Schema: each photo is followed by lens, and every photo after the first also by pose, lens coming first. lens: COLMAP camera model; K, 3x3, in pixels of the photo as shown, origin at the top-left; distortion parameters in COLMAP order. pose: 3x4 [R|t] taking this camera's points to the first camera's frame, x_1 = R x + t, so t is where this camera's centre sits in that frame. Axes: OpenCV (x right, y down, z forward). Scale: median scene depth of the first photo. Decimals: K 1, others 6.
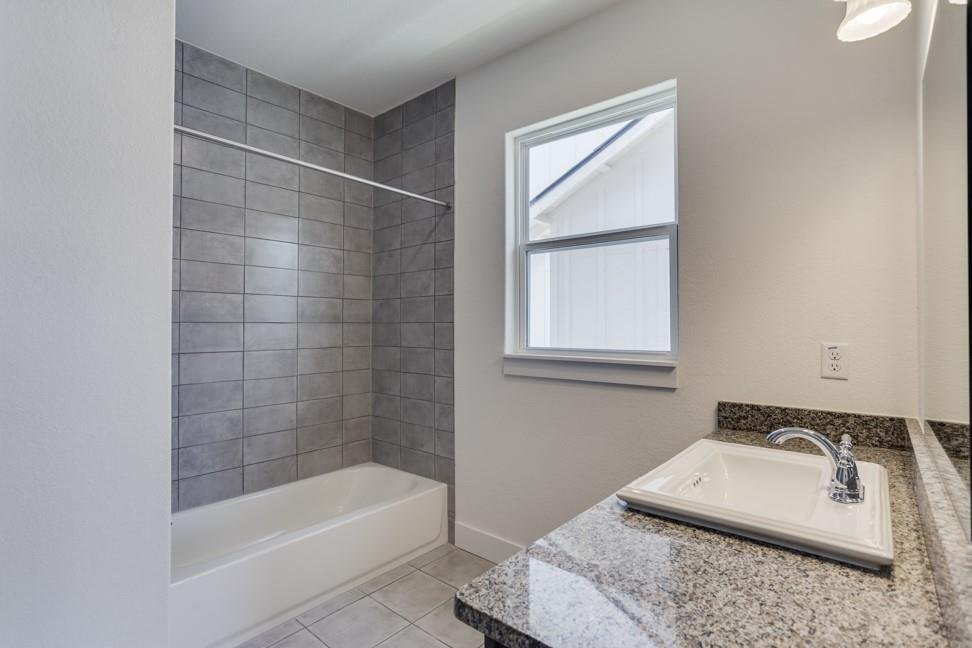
lens RADIAL K [[472.5, 0, 486.0], [0, 472.5, 324.0], [0, 0, 1]] dist [-0.000213, 0.000004]
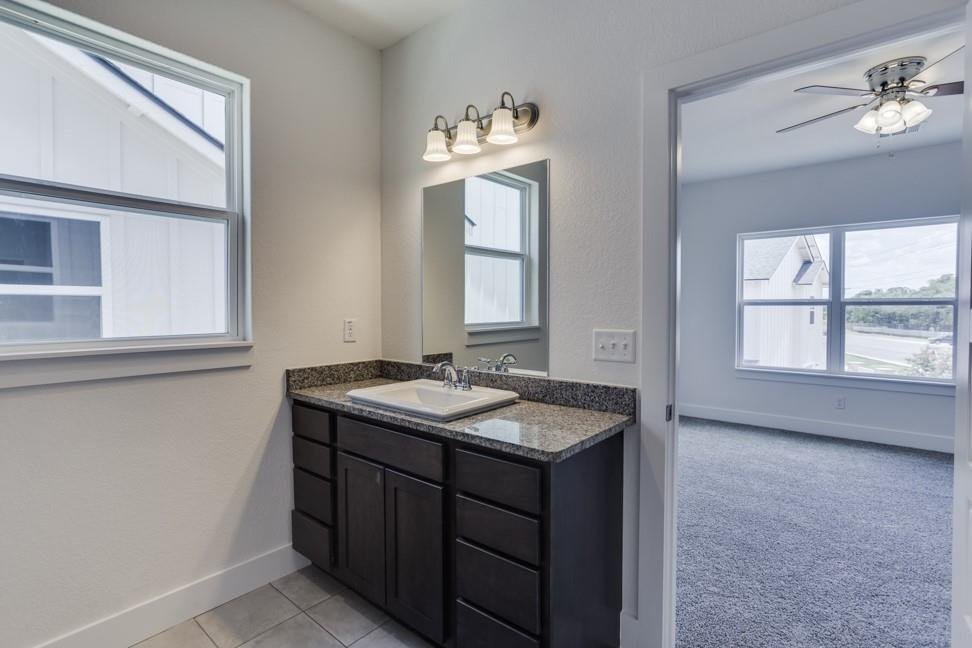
lens RADIAL K [[472.5, 0, 486.0], [0, 472.5, 324.0], [0, 0, 1]] dist [-0.000213, 0.000004]
pose [[0.002444, -0.035990, 0.999349, -0.736273], [-0.004171, 0.999343, 0.036000, -0.002099], [-0.999988, -0.004256, 0.002293, 0.479450]]
